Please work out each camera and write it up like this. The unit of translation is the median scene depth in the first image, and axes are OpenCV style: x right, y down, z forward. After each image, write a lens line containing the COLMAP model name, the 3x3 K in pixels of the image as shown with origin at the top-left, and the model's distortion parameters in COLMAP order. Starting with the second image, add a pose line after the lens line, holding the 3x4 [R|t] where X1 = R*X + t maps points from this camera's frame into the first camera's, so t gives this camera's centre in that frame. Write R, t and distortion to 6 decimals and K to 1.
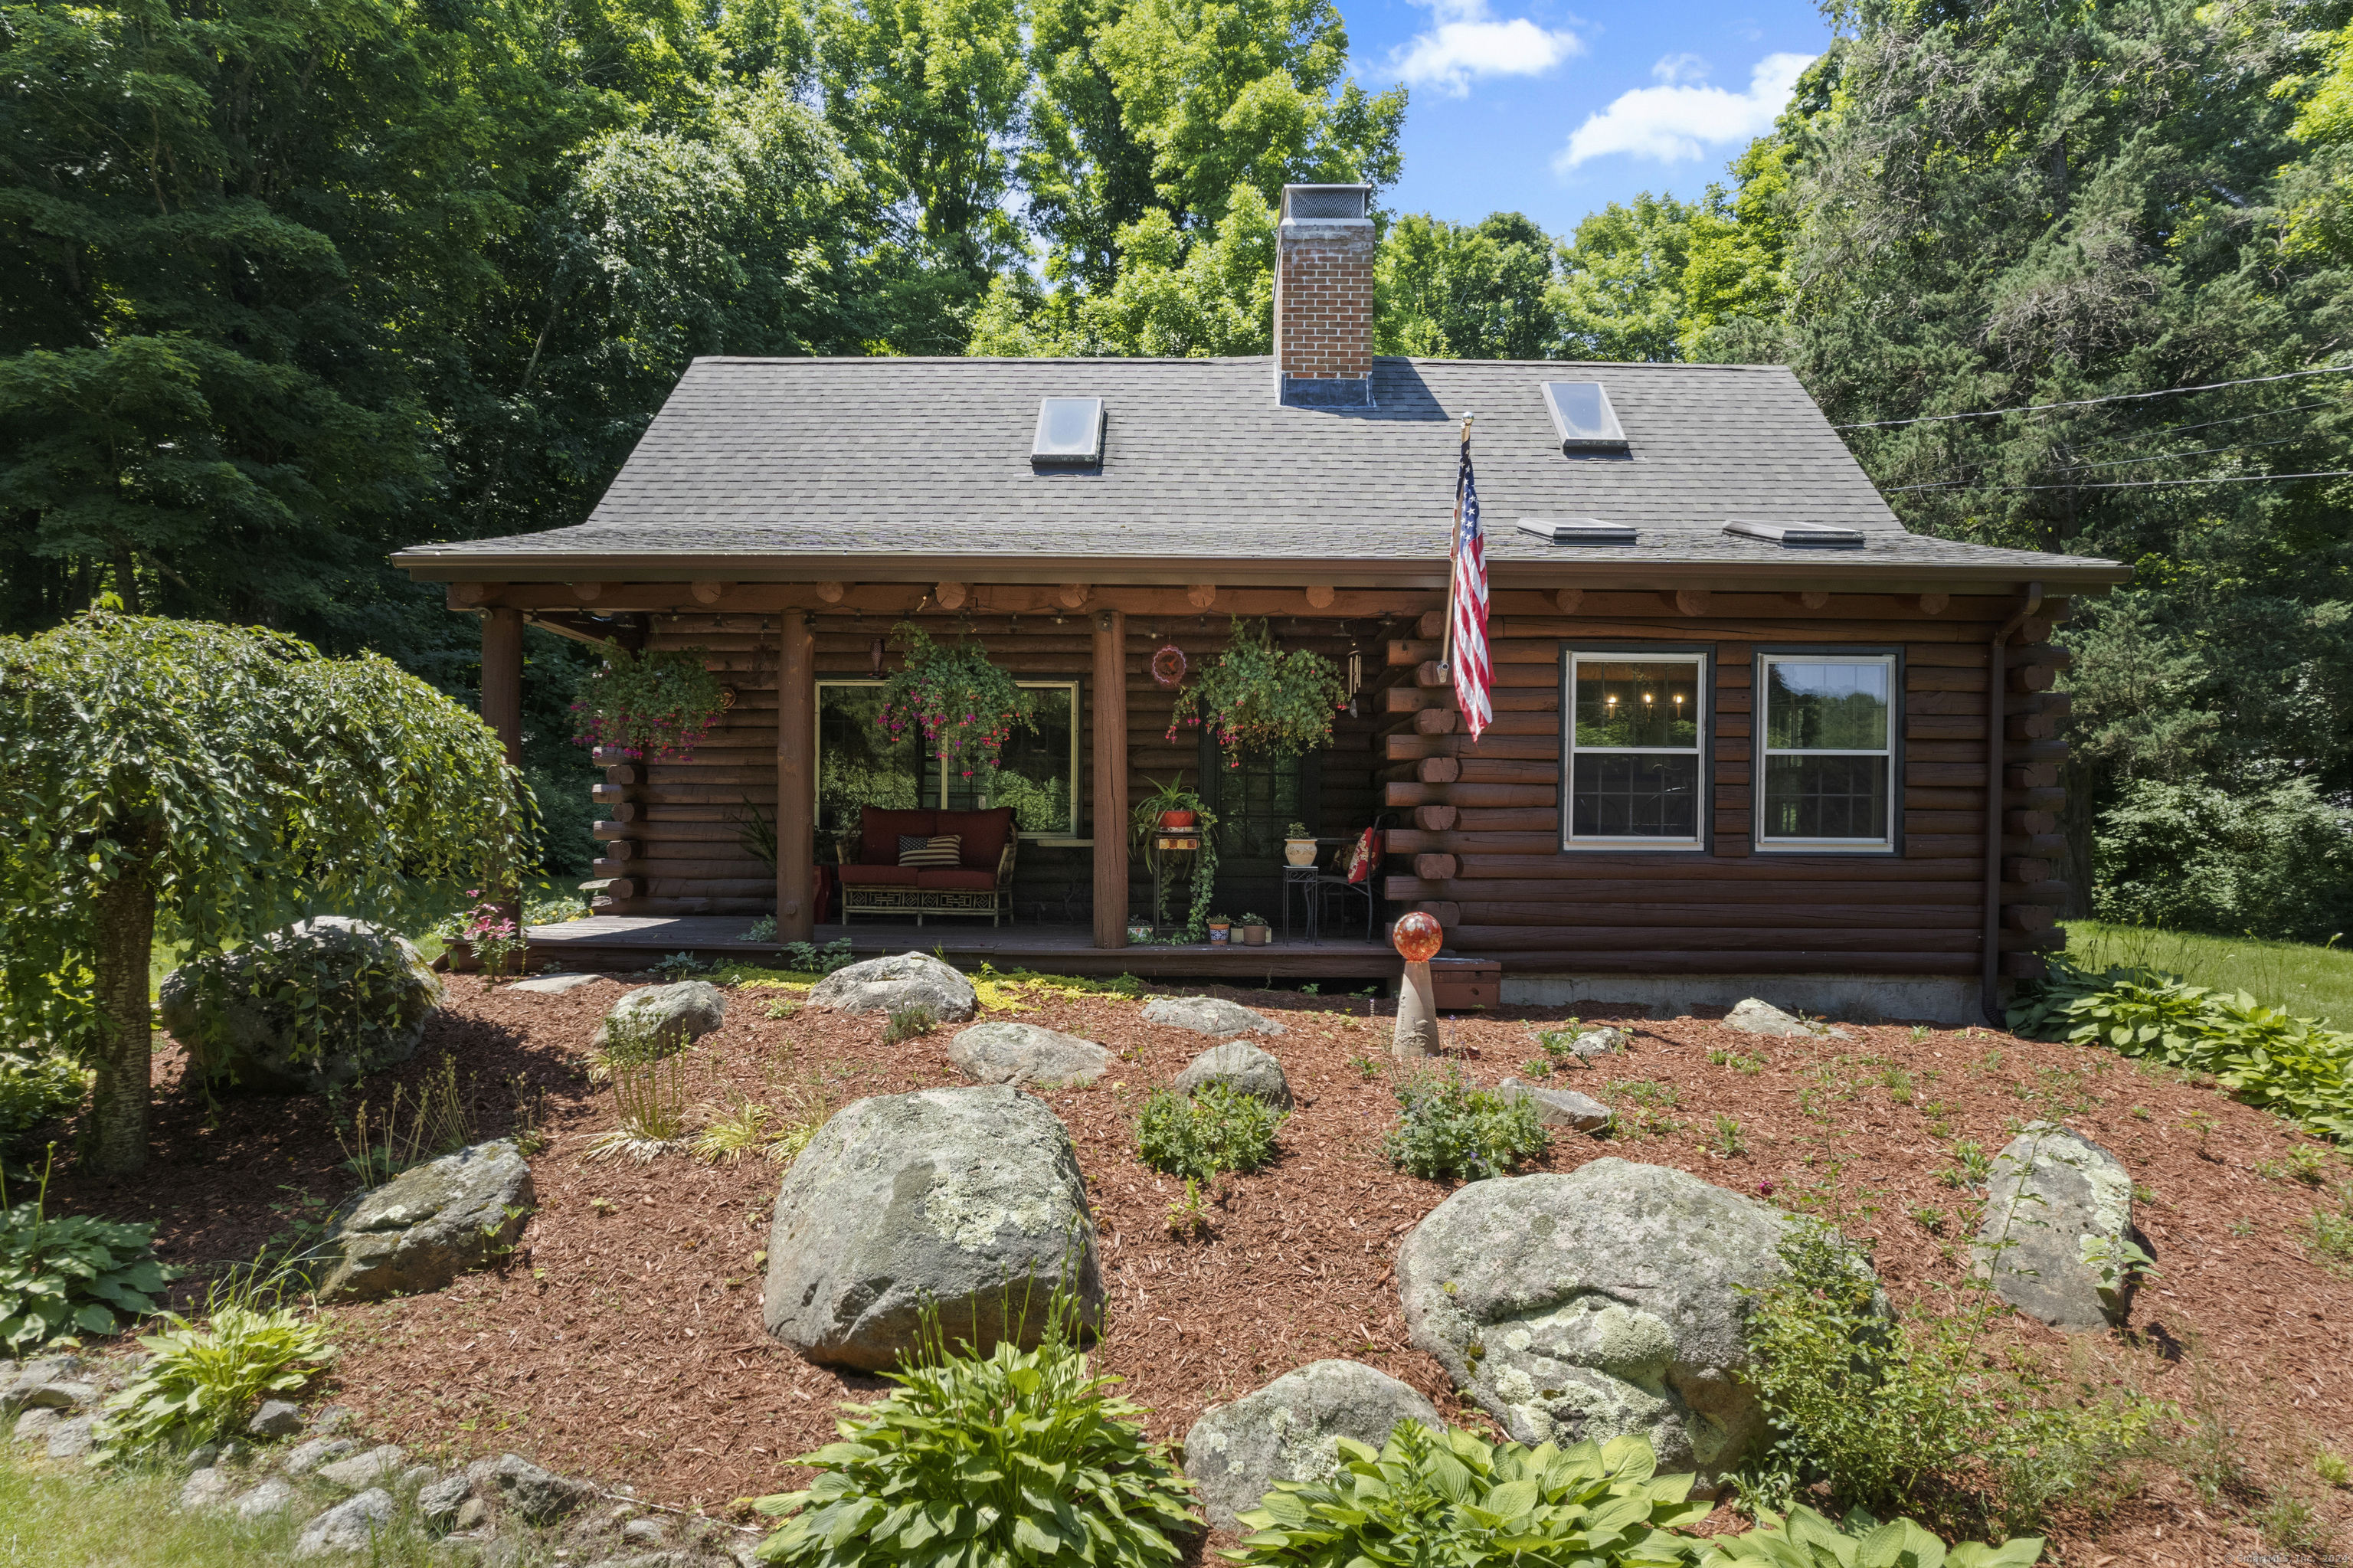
lens RADIAL K [[1544.4, 0, 1176.5], [0, 1544.4, 784.0], [0, 0, 1]] dist [-0.049071, -0.000776]
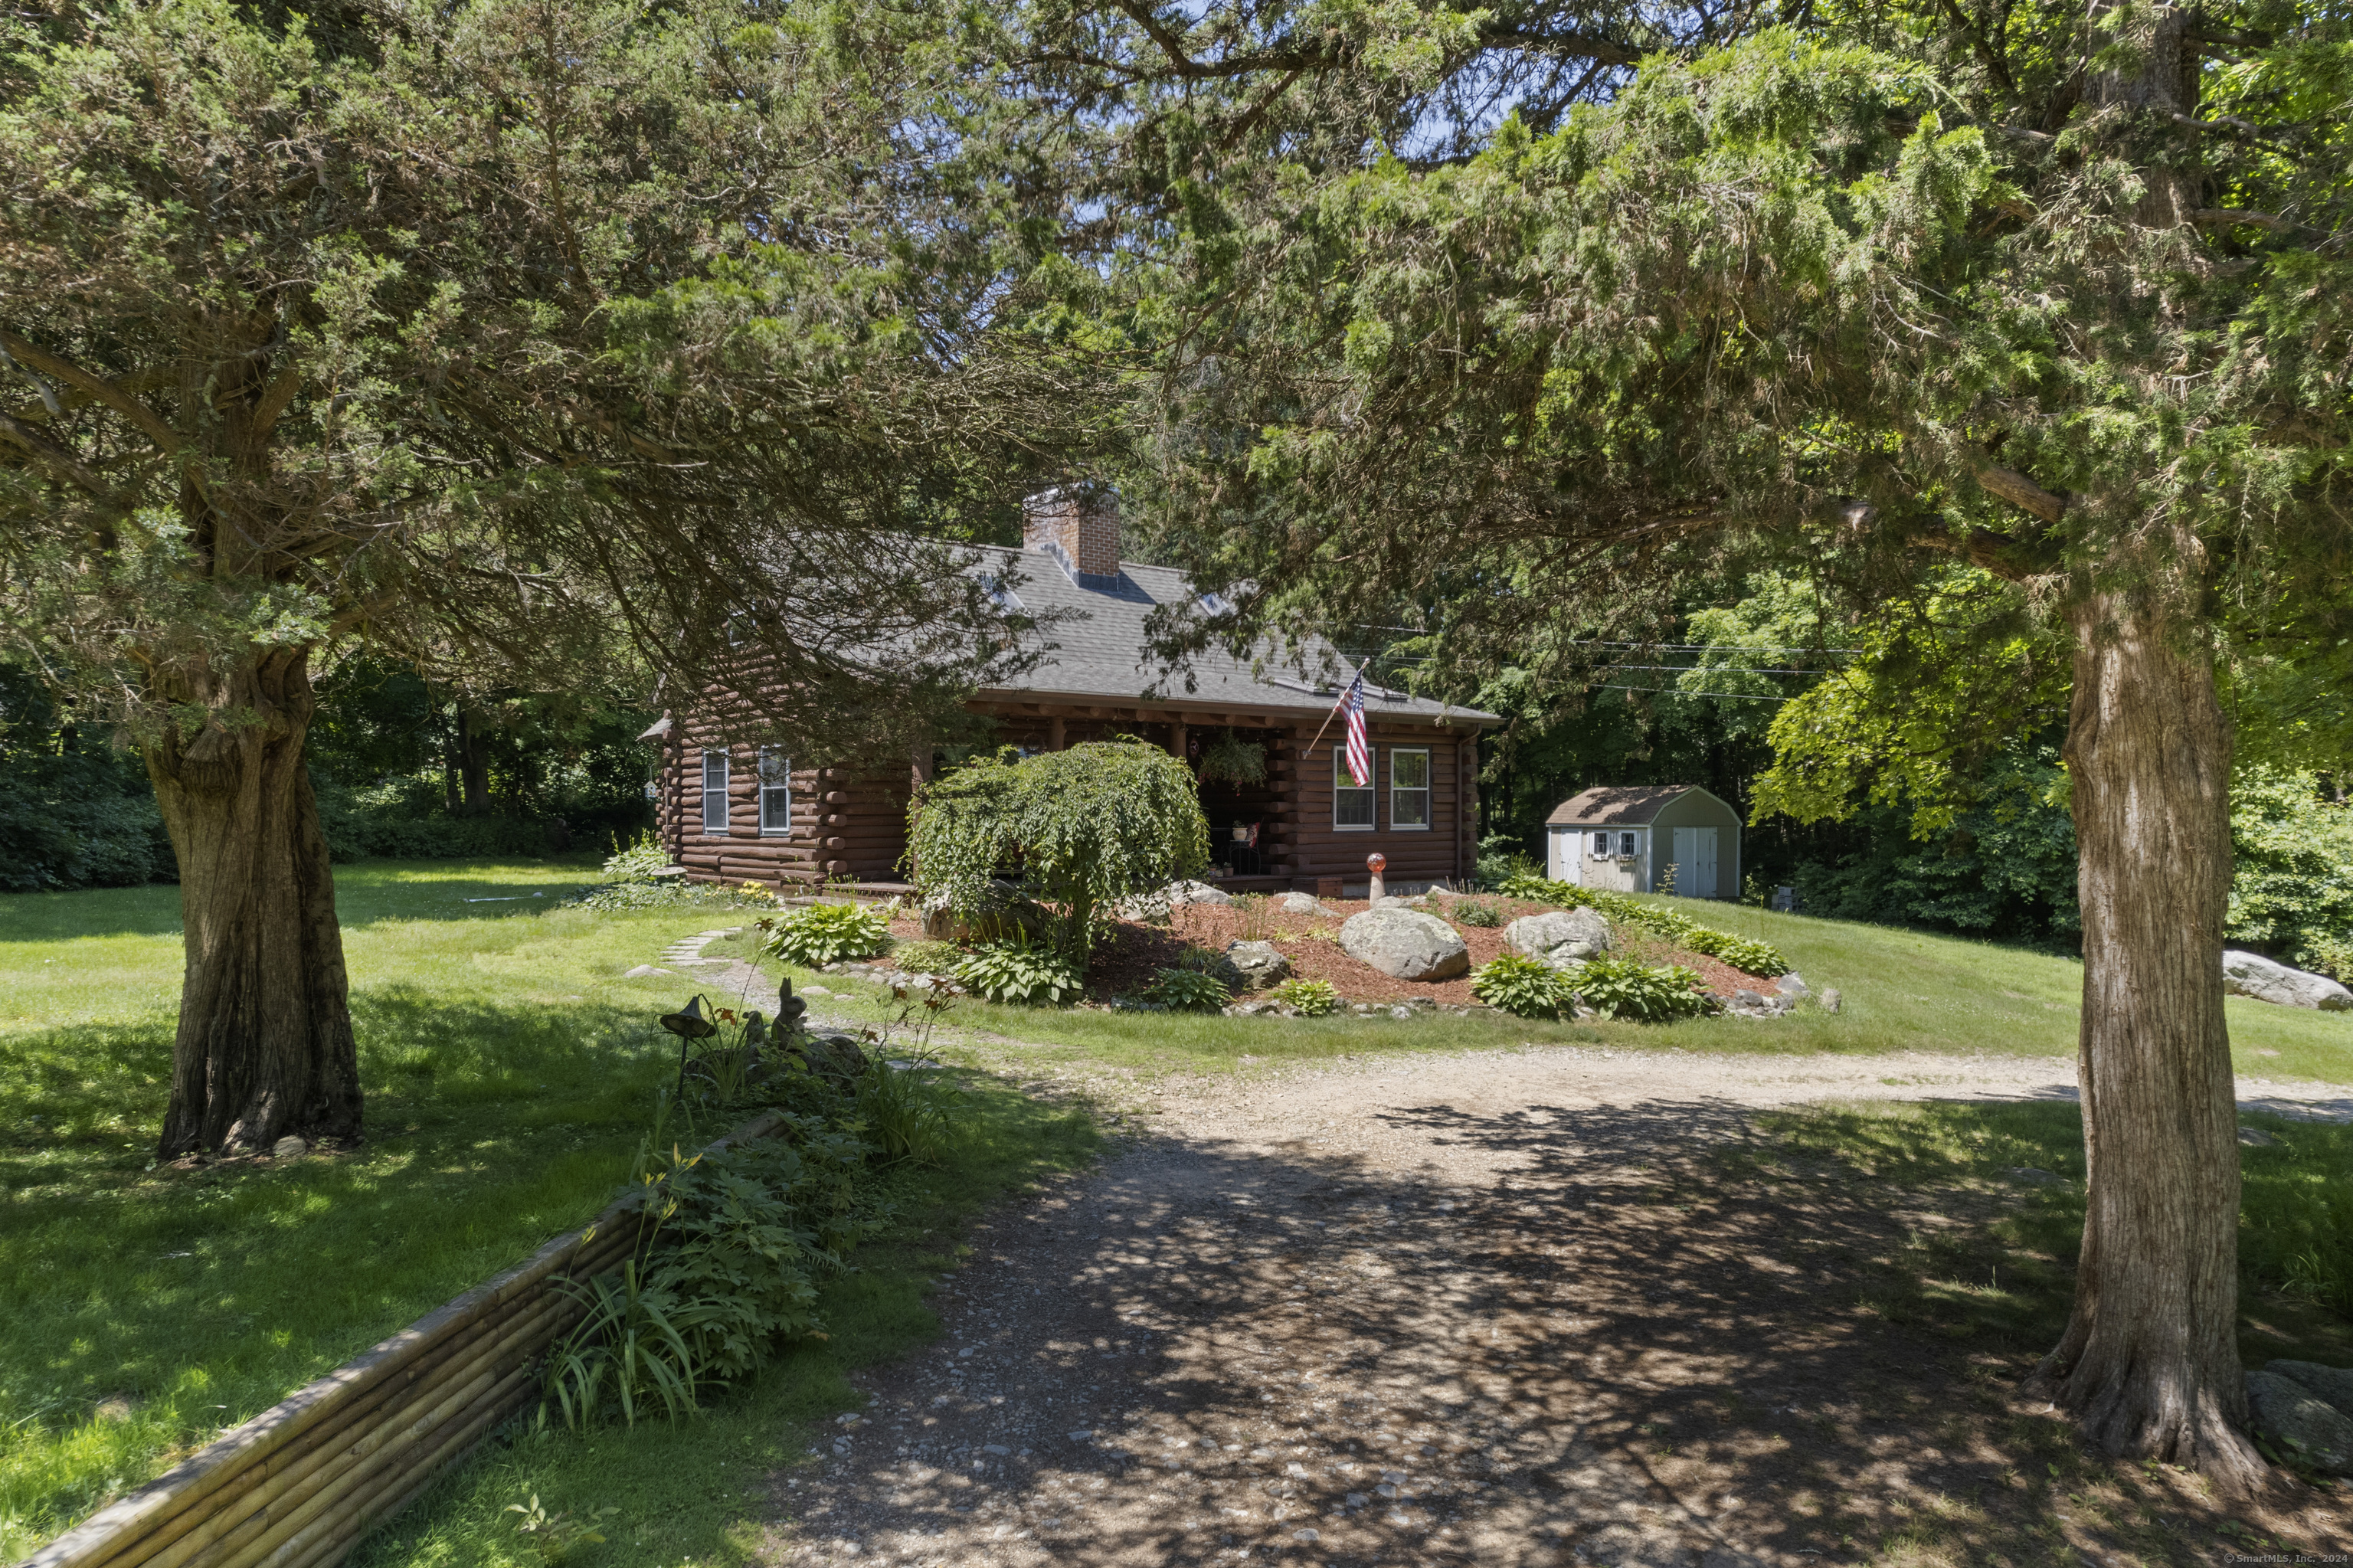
lens RADIAL K [[1544.4, 0, 1176.5], [0, 1544.4, 784.0], [0, 0, 1]] dist [-0.049071, -0.000776]
pose [[0.766456, 0.001534, 0.642295, -1.432523], [-0.001830, 0.999998, -0.000204, -0.027091], [-0.642295, -0.001019, 0.766457, -0.640160]]
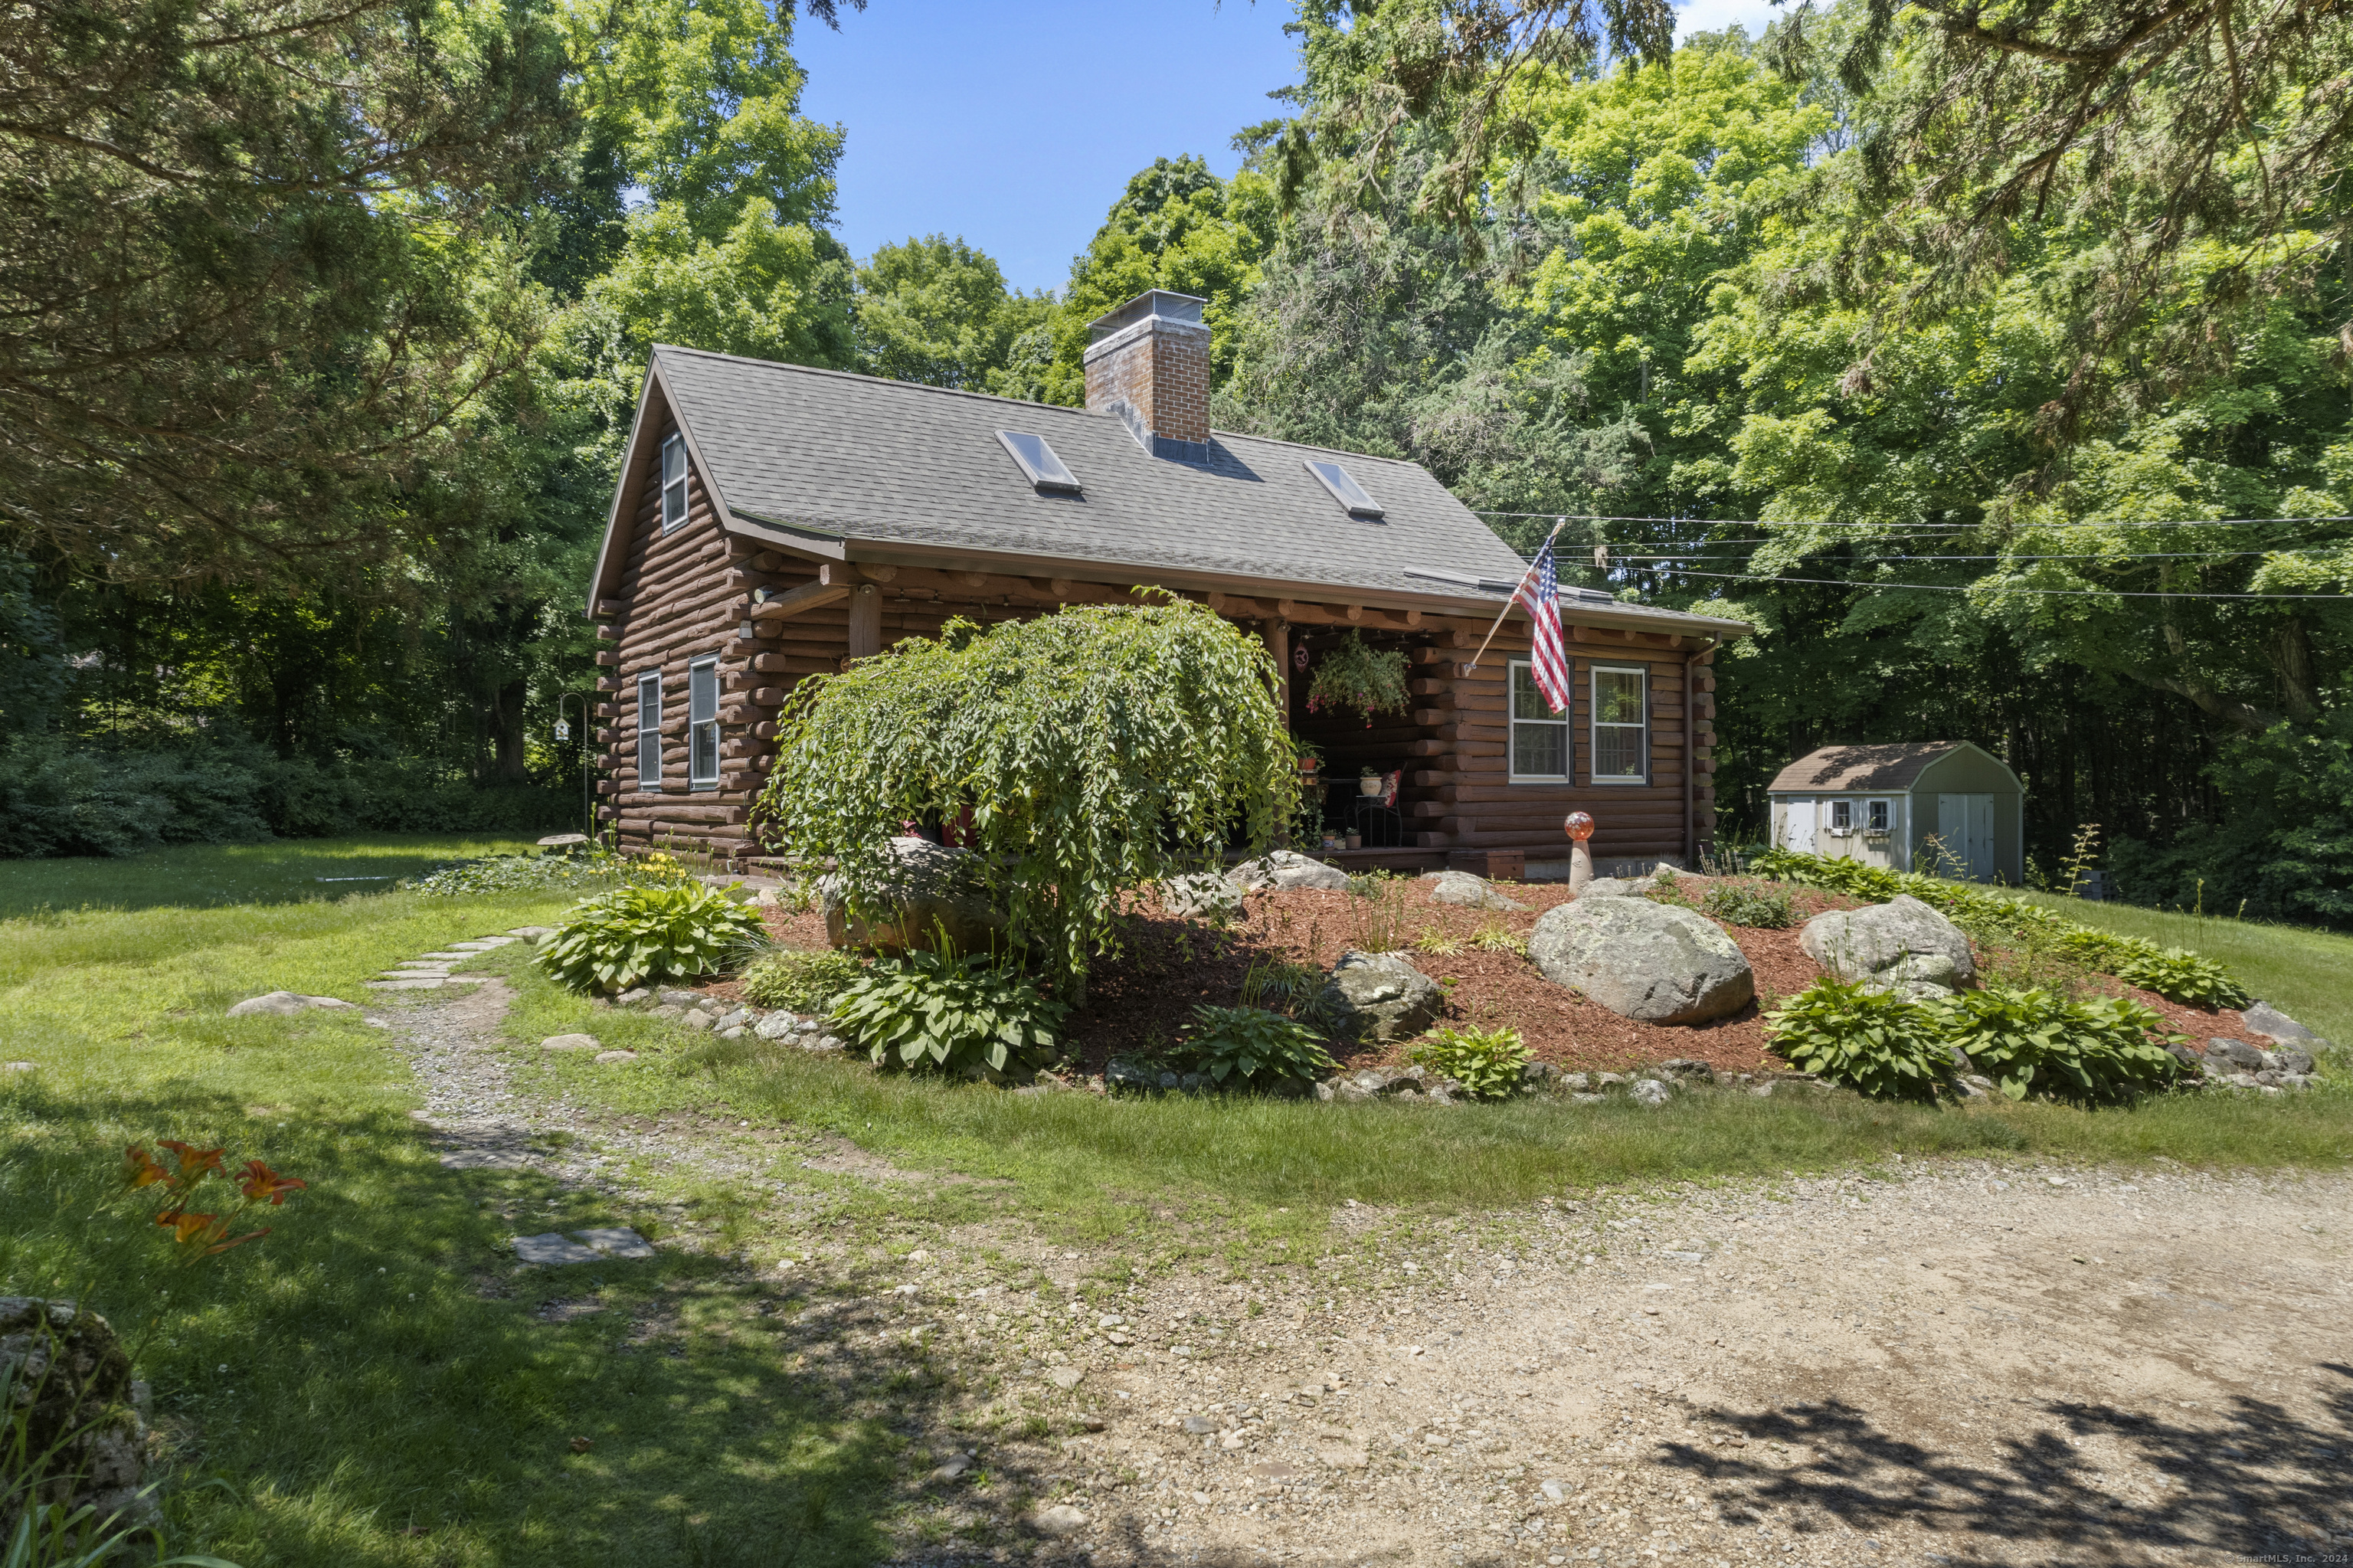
lens RADIAL K [[1537.3, 0, 1173.8], [0, 1537.3, 770.2], [0, 0, 1]] dist [-0.049781, -0.000203]
pose [[0.828246, -0.001029, 0.560364, -0.930696], [0.001242, 0.999999, 0.000000, 0.028665], [-0.560363, 0.000696, 0.828247, -0.126276]]
